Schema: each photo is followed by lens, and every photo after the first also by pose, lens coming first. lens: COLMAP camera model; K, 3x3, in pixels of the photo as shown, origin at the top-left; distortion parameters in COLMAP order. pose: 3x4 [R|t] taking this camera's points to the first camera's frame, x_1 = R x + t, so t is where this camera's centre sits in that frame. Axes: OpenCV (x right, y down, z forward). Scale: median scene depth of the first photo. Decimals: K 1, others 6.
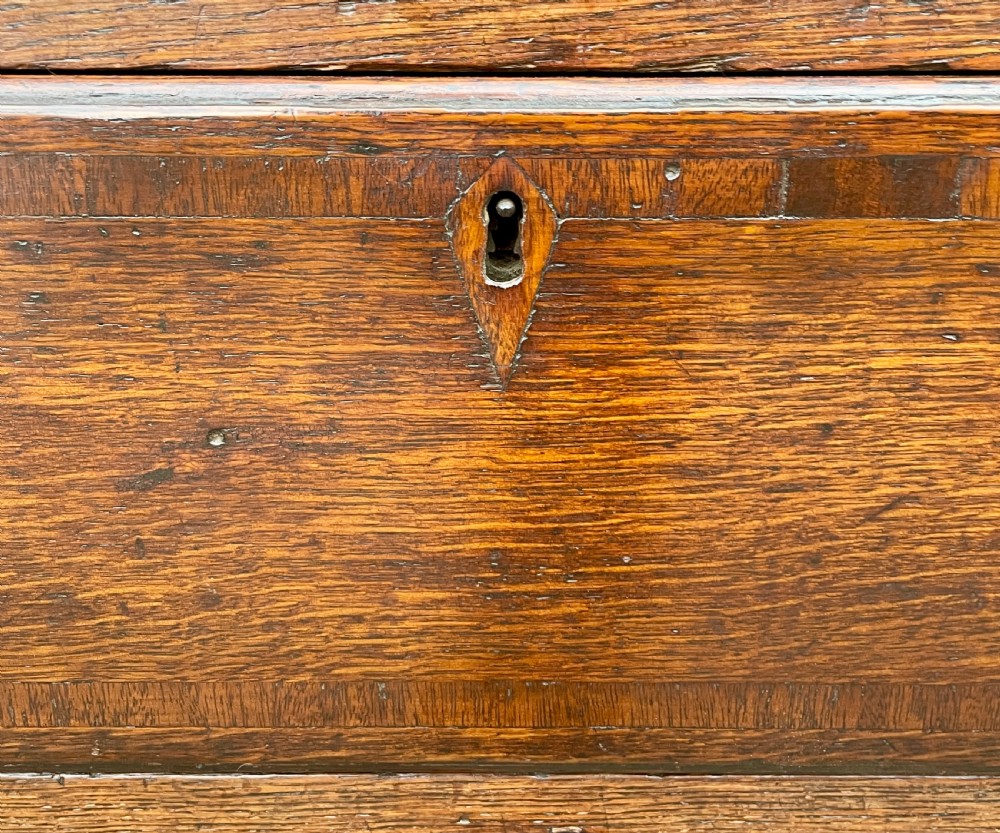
lens RADIAL K [[1266.1, 0, 508.8], [0, 1266.1, 415.8], [0, 0, 1]] dist [0.056882, 0.000000]
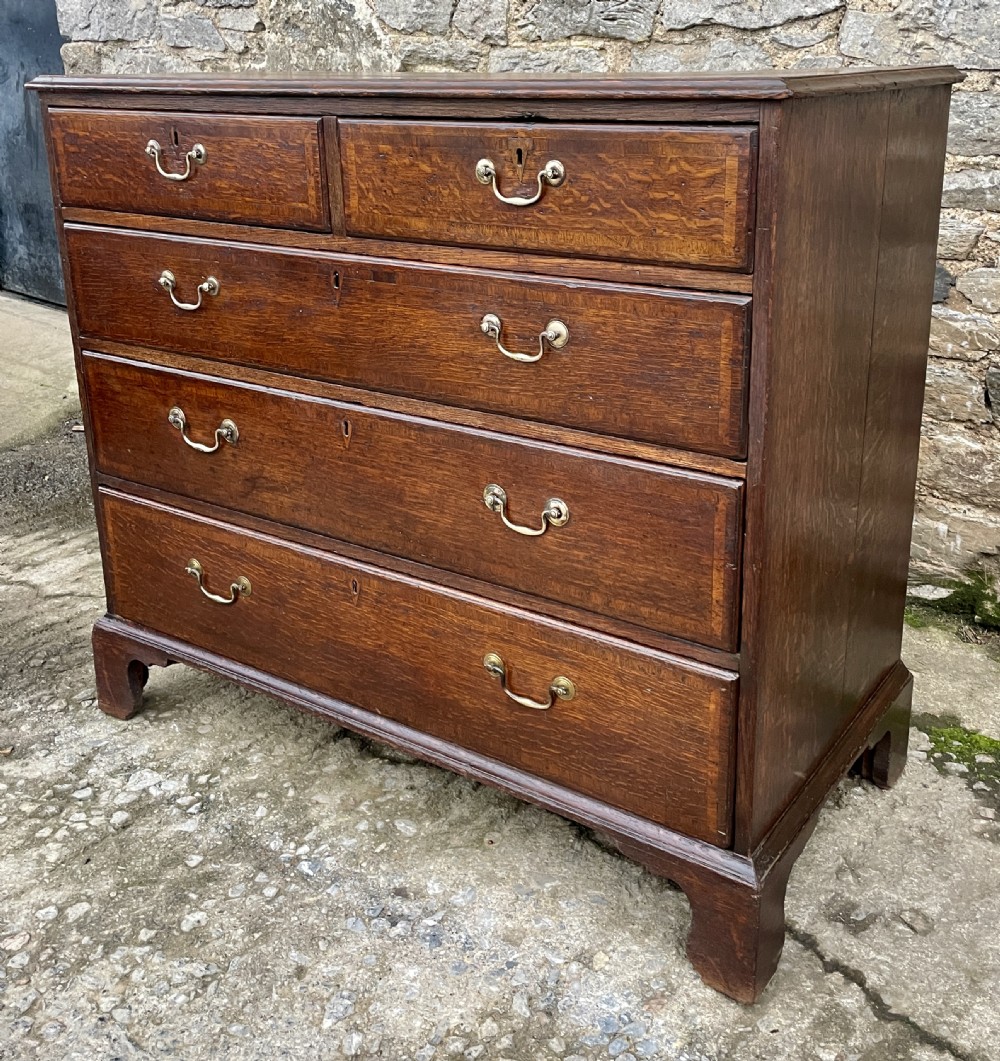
lens RADIAL K [[1220.4, 0, 505.0], [0, 1220.4, 415.6], [0, 0, 1]] dist [0.063675, 0.000000]
pose [[0.819756, 0.152537, -0.552026, 3.671330], [-0.171932, 0.984965, 0.016850, 0.236015], [0.546296, 0.081098, 0.833657, -3.077611]]
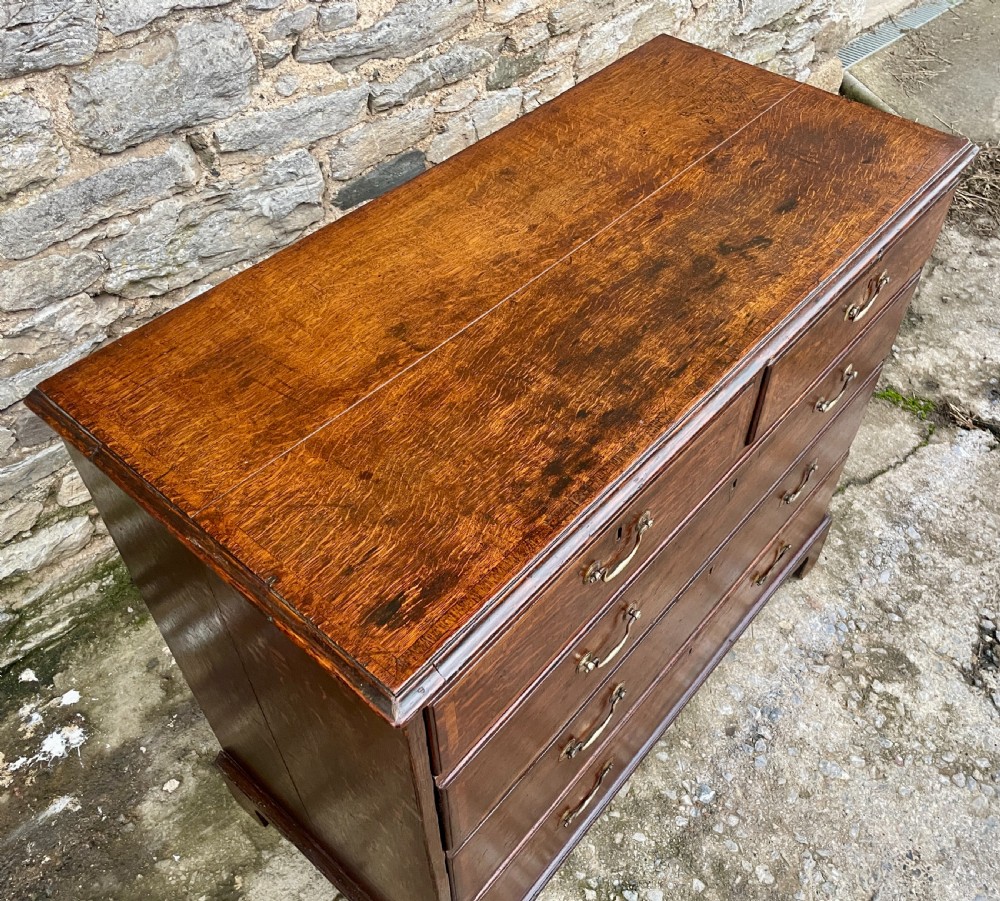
lens RADIAL K [[926.6, 0, 553.3], [0, 926.6, 452.1], [0, 0, 1]] dist [0.036076, 0.000000]
pose [[0.629111, -0.559010, 0.540118, -2.734387], [0.226480, 0.796523, 0.560587, -2.821571], [-0.743590, -0.230345, 0.627706, -1.051265]]
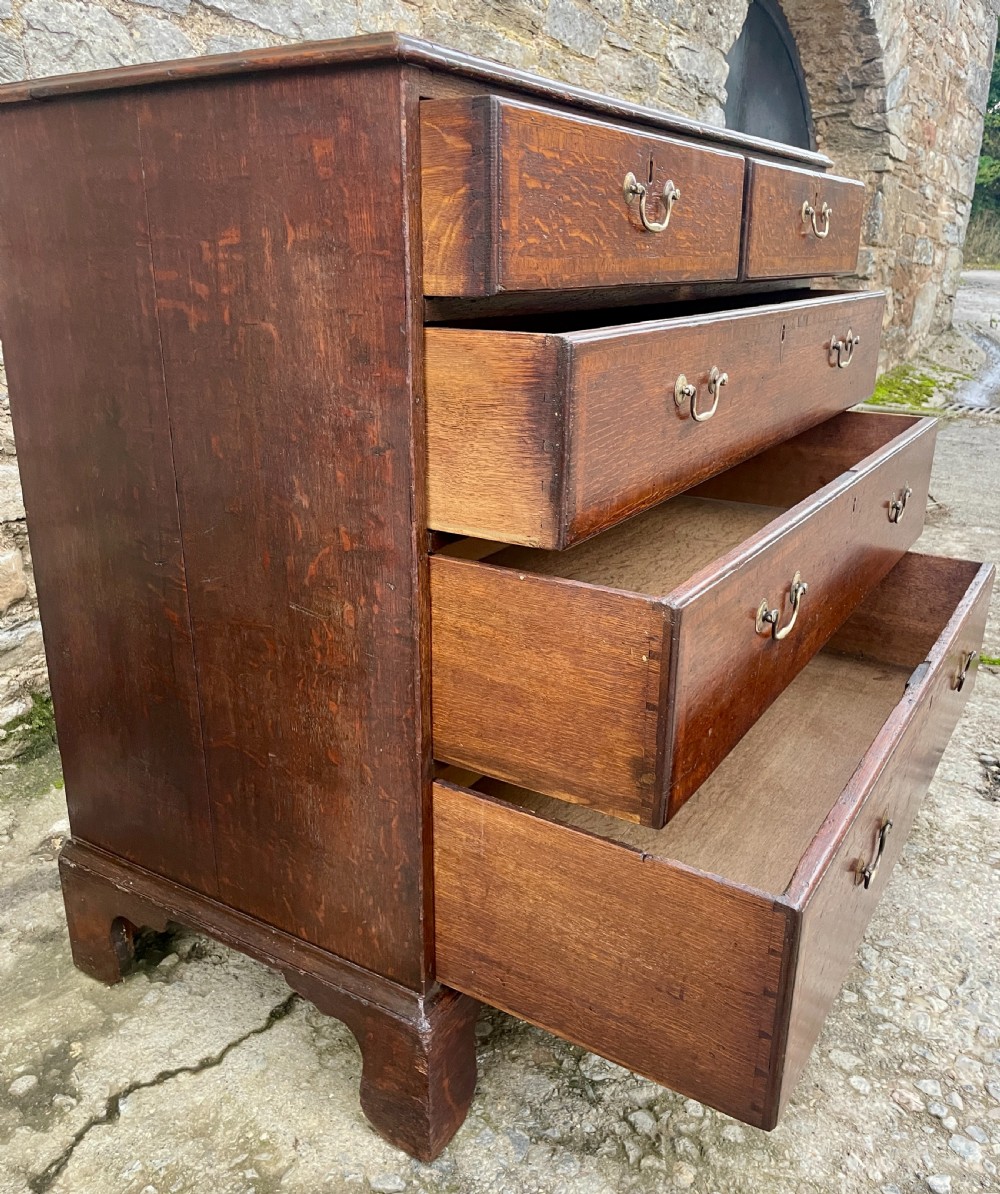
lens RADIAL K [[1020.7, 0, 528.7], [0, 1020.7, 572.4], [0, 0, 1]] dist [0.092575, -0.113019]
pose [[0.502224, -0.256894, 0.825697, -4.387862], [0.274324, 0.952864, 0.129603, 0.106566], [-0.820072, 0.161419, 0.549023, -0.805622]]
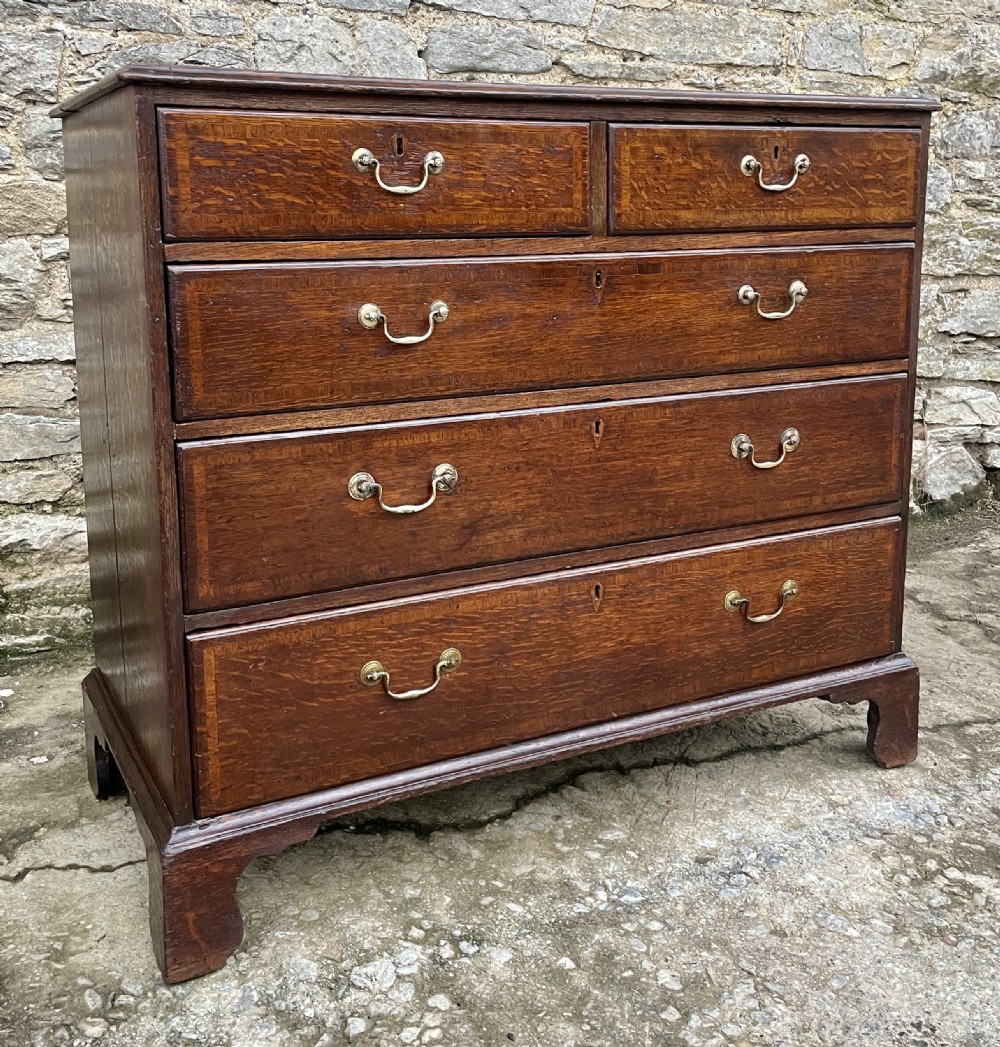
lens RADIAL K [[1224.5, 0, 508.9], [0, 1224.5, 400.4], [0, 0, 1]] dist [0.061367, 0.000000]
pose [[0.878813, -0.082301, 0.470015, -3.017939], [0.161818, 0.978047, -0.131300, 1.065513], [-0.448891, 0.191445, 0.872838, -3.598167]]
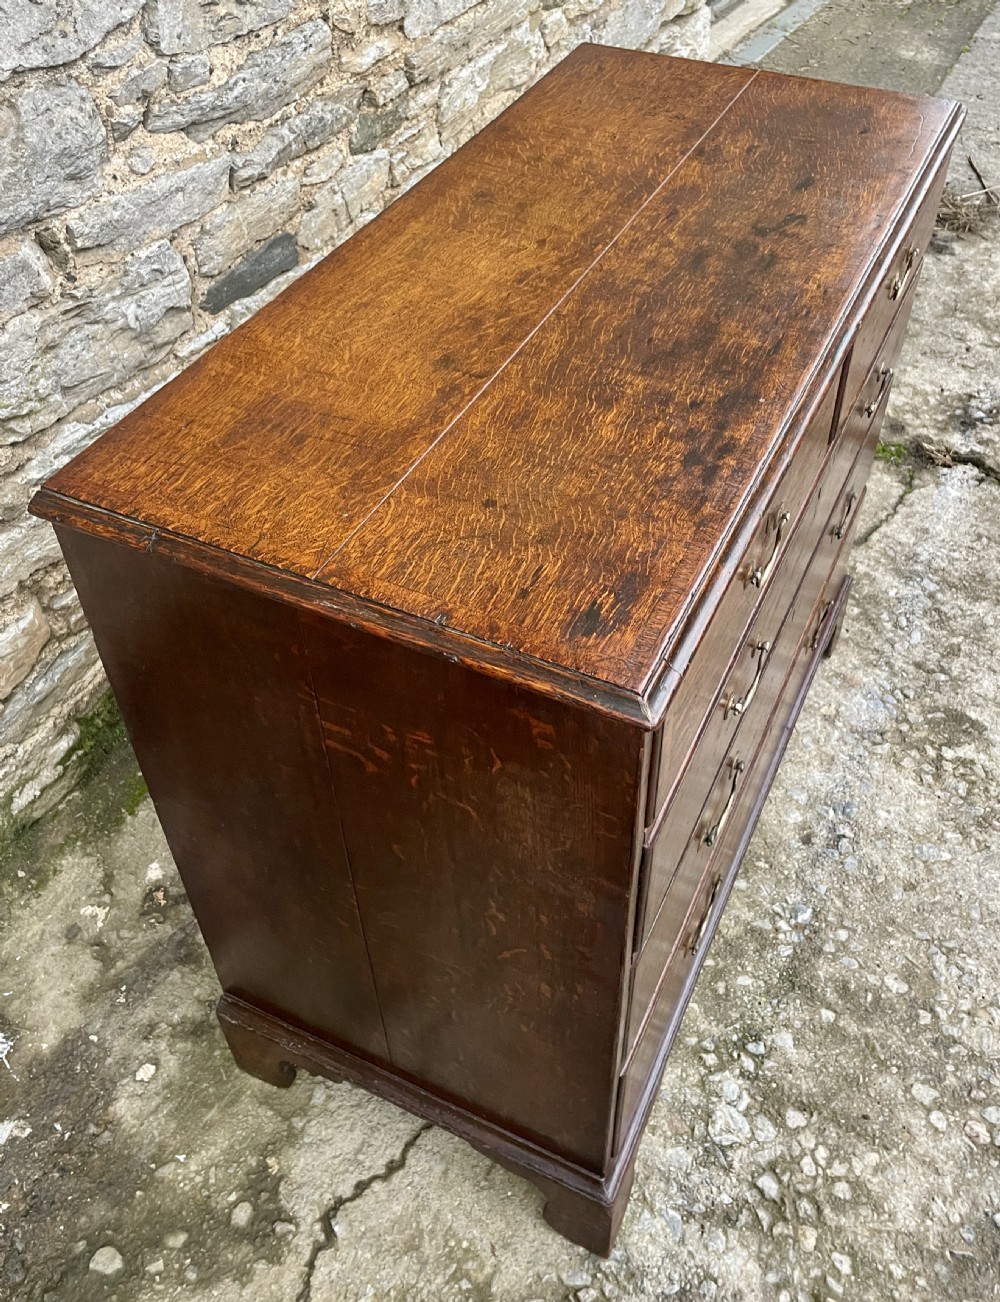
lens RADIAL K [[1168.3, 0, 557.7], [0, 1168.3, 568.7], [0, 0, 1]] dist [0.068271, -0.070540]
pose [[0.406434, -0.618152, 0.672829, -3.774726], [0.292974, 0.785682, 0.544858, -2.772171], [-0.865435, -0.024328, 0.500430, -0.492593]]
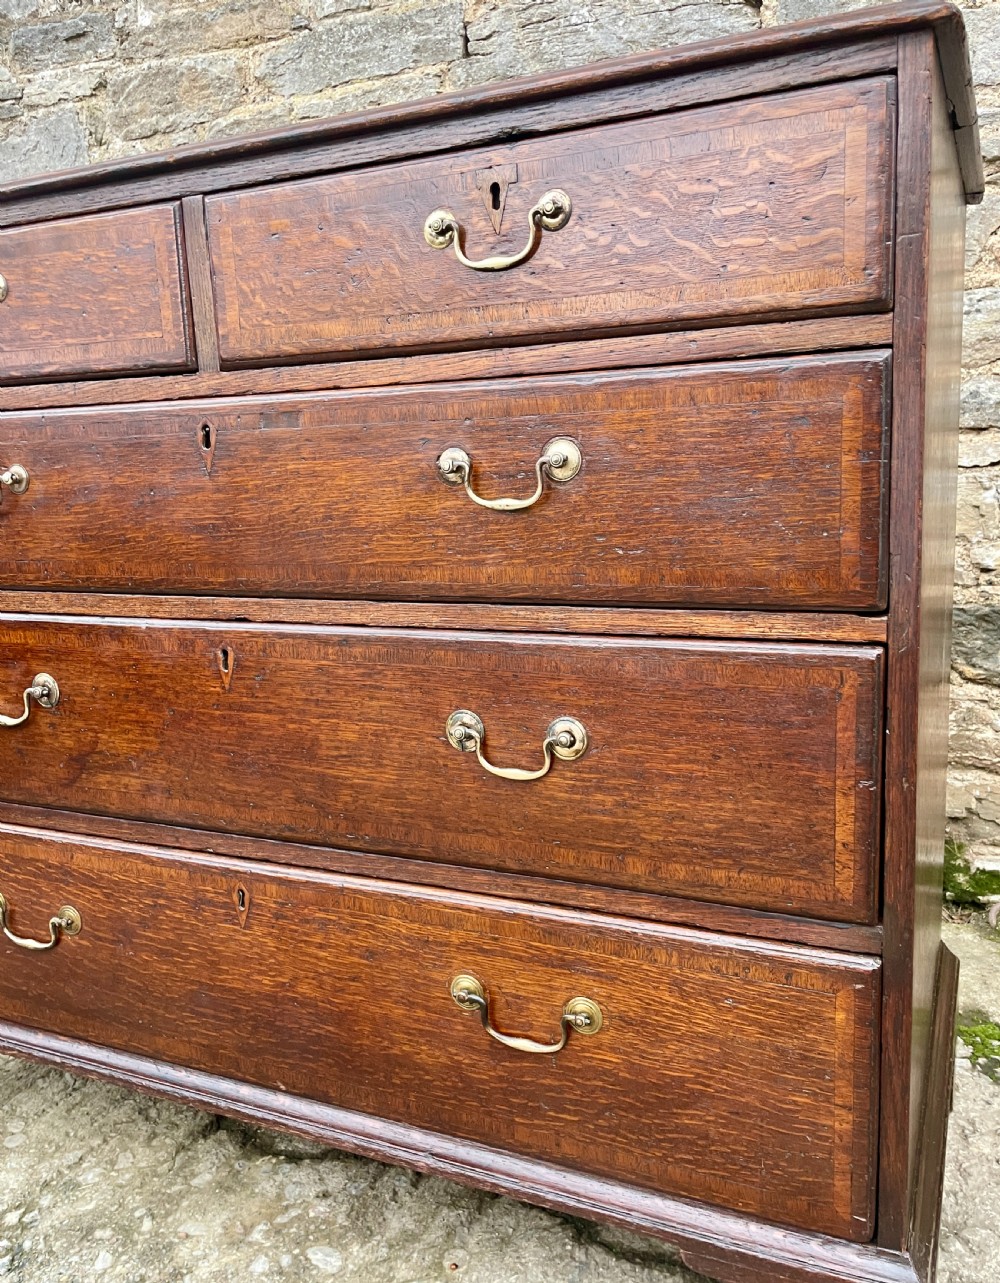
lens RADIAL K [[1081.7, 0, 495.0], [0, 1081.7, 628.6], [0, 0, 1]] dist [0.060601, -0.089066]
pose [[0.907276, 0.032659, -0.419266, 2.194921], [-0.104752, 0.983106, -0.150102, 0.841507], [0.407280, 0.180103, 0.895369, -1.535535]]
